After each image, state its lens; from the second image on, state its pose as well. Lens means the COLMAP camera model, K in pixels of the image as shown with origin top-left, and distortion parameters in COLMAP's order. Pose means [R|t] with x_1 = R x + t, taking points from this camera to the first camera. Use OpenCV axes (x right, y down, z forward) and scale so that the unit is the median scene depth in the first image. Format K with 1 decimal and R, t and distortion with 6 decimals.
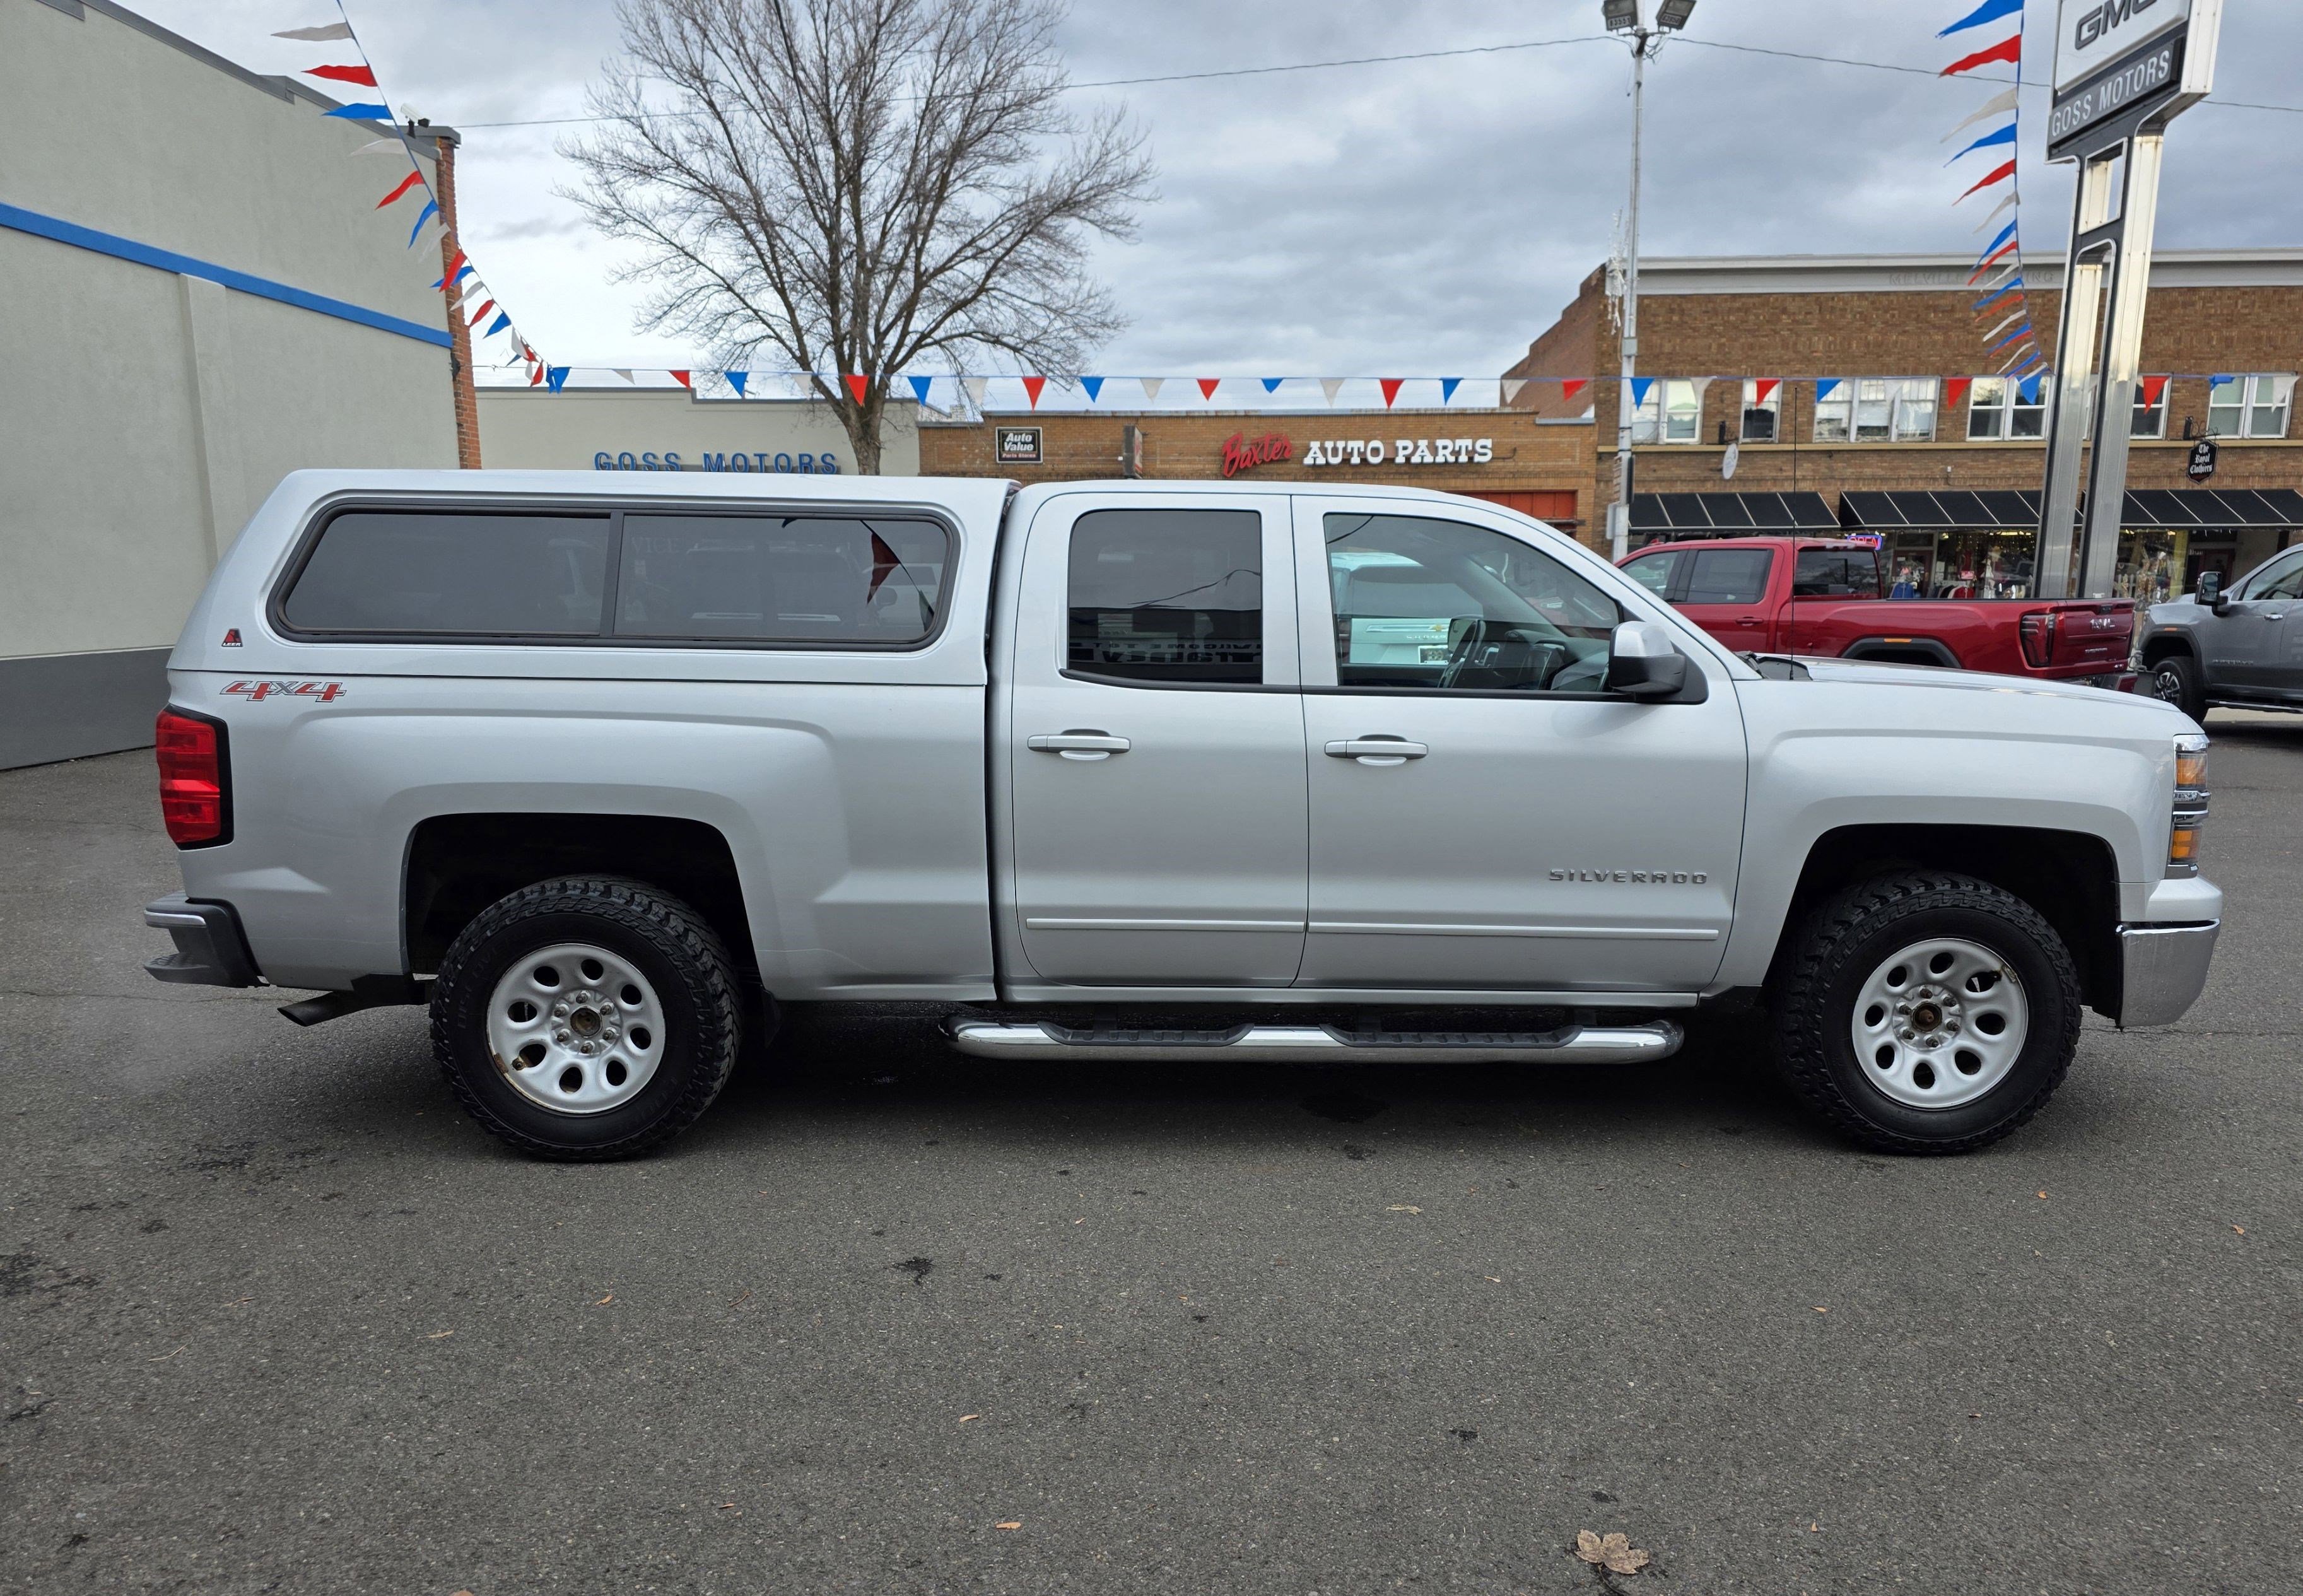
lens RADIAL K [[1550.2, 0, 1159.1], [0, 1550.2, 817.3], [0, 0, 1]] dist [0.064565, -0.059195]
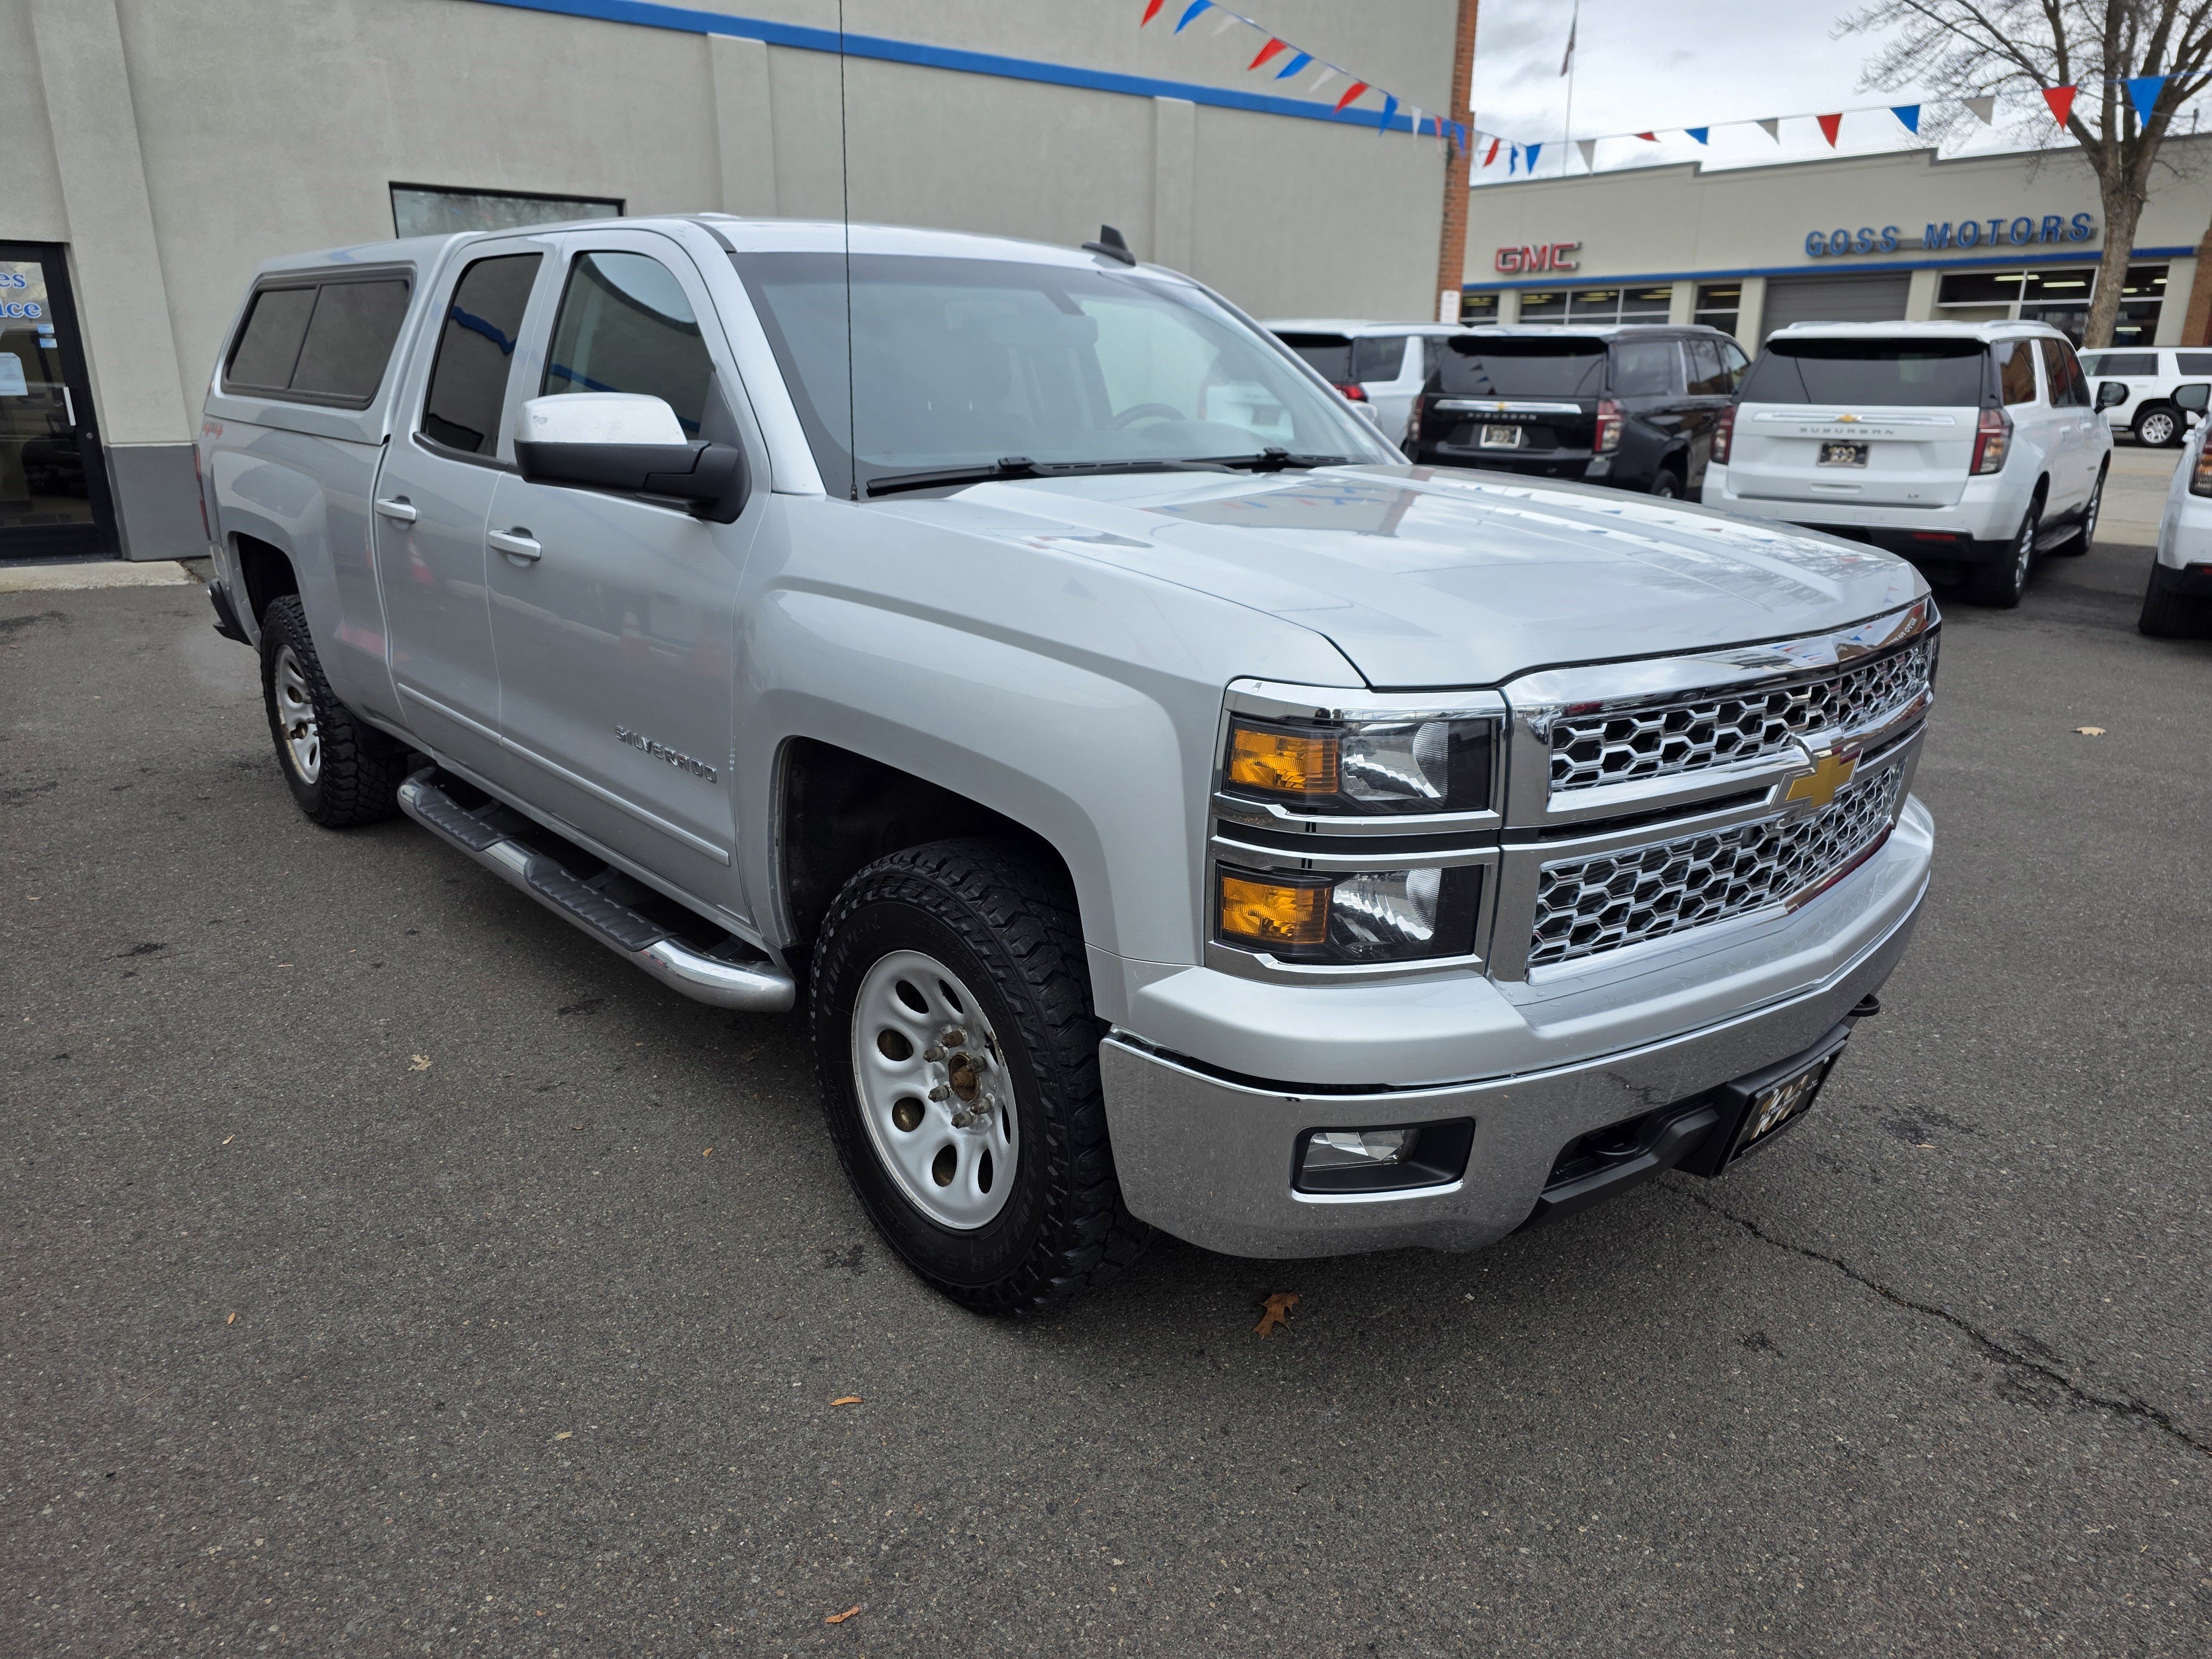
lens RADIAL K [[1496.8, 0, 1096.9], [0, 1496.8, 829.5], [0, 0, 1]] dist [0.046601, -0.037283]
pose [[0.655132, 0.224205, -0.721481, 0.095930], [-0.120806, 0.973753, 0.192903, -0.008815], [0.745794, -0.039218, 0.665022, 0.068011]]
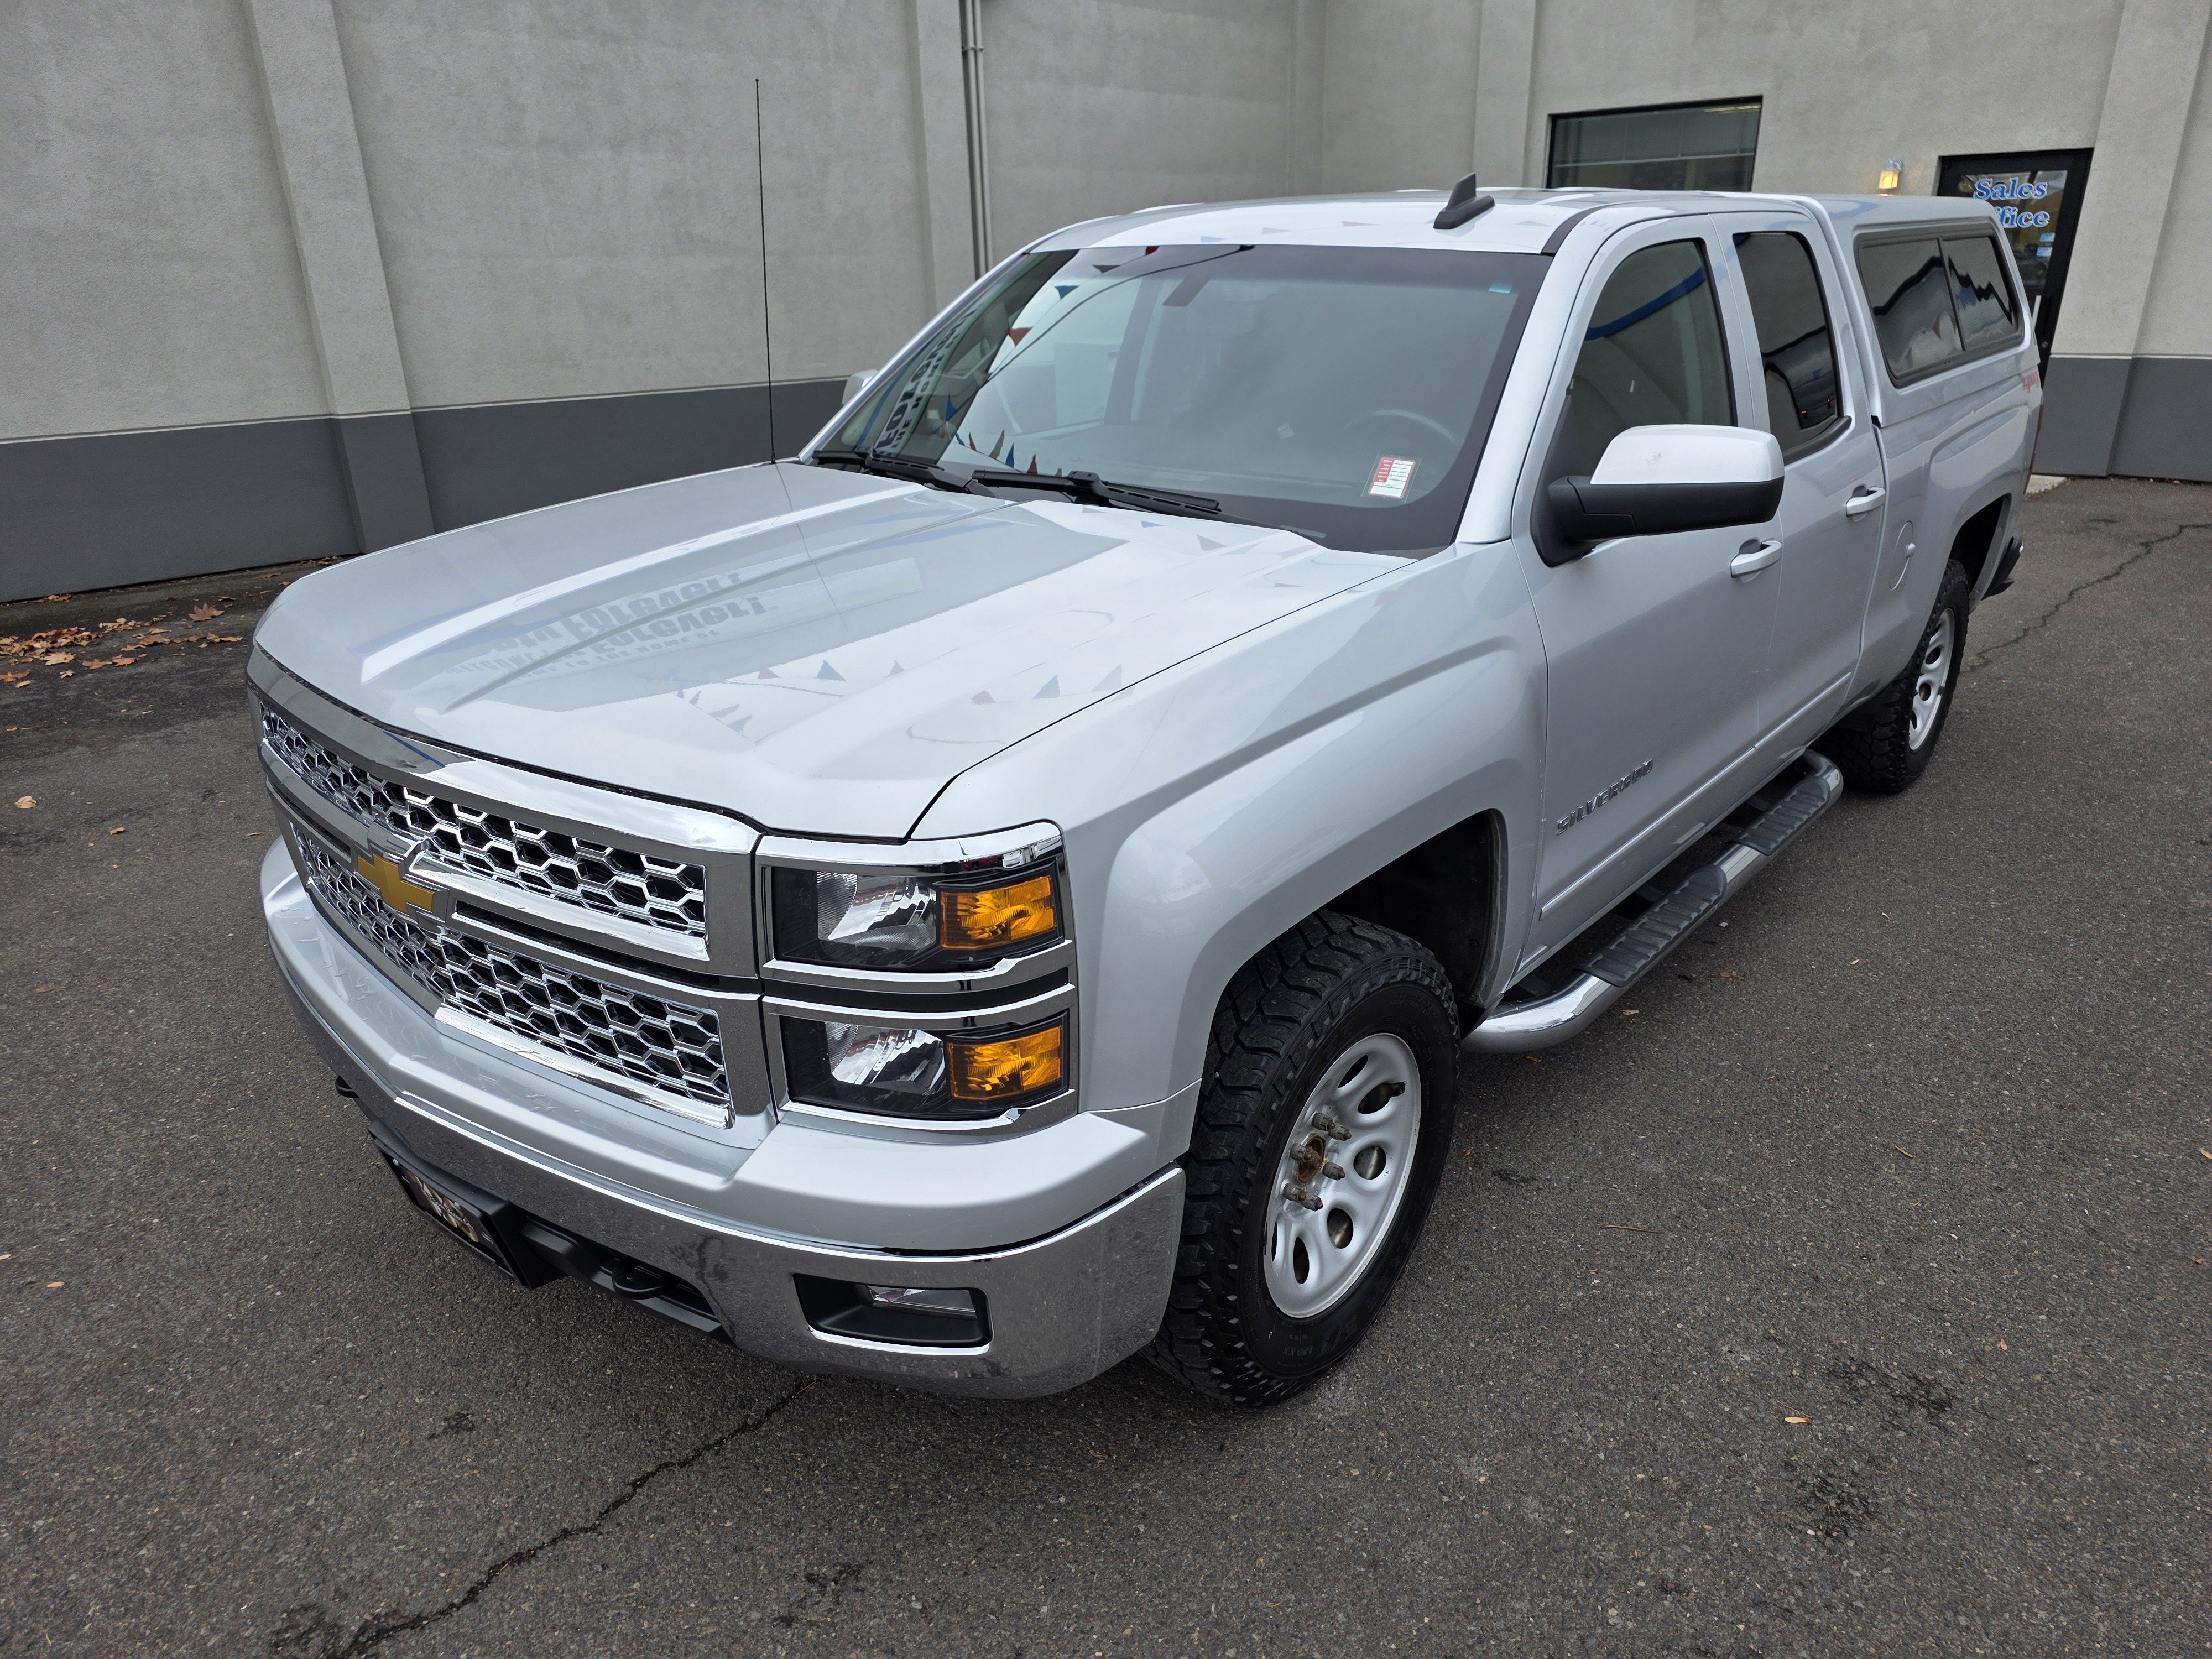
lens RADIAL K [[1477.0, 0, 1118.9], [0, 1477.0, 848.4], [0, 0, 1]] dist [0.042290, -0.033184]
pose [[-0.644532, 0.291292, -0.706914, 0.092327], [-0.103399, 0.882879, 0.458076, -0.029359], [0.757553, 0.368339, -0.538925, 0.168240]]
